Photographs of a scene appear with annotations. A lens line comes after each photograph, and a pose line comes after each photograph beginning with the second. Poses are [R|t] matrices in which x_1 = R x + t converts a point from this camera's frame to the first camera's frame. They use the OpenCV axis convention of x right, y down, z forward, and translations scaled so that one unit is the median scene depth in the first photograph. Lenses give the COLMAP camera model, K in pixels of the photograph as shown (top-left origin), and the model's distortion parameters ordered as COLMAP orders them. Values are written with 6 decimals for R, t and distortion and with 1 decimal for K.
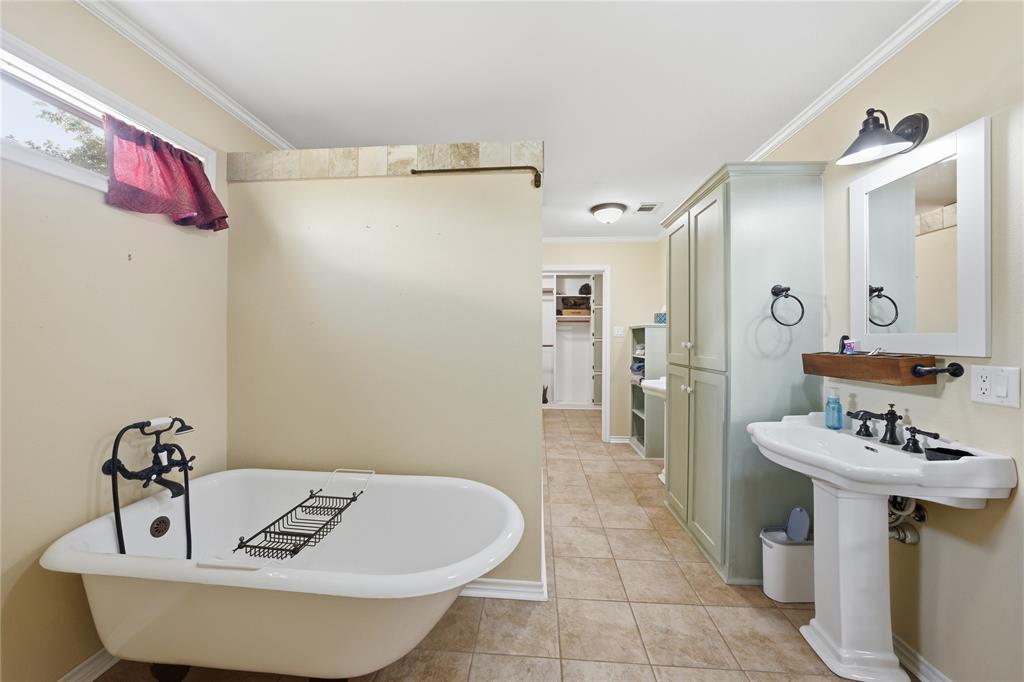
lens RADIAL K [[359.7, 0, 512.0], [0, 359.7, 341.0], [0, 0, 1]] dist [0.000205, 0.000046]
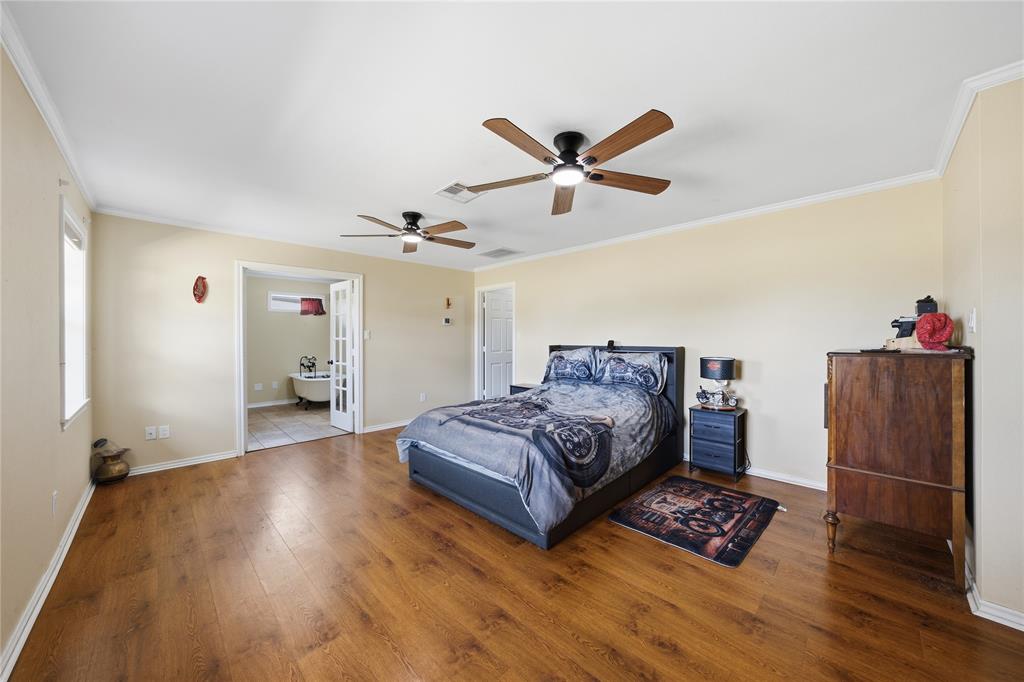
lens RADIAL K [[359.7, 0, 512.0], [0, 359.7, 341.0], [0, 0, 1]] dist [0.000205, 0.000046]
pose [[0.755792, -0.001151, -0.654811, 4.493082], [0.001412, 0.999999, -0.000127, 0.015040], [0.654810, -0.000829, 0.755793, -0.937845]]
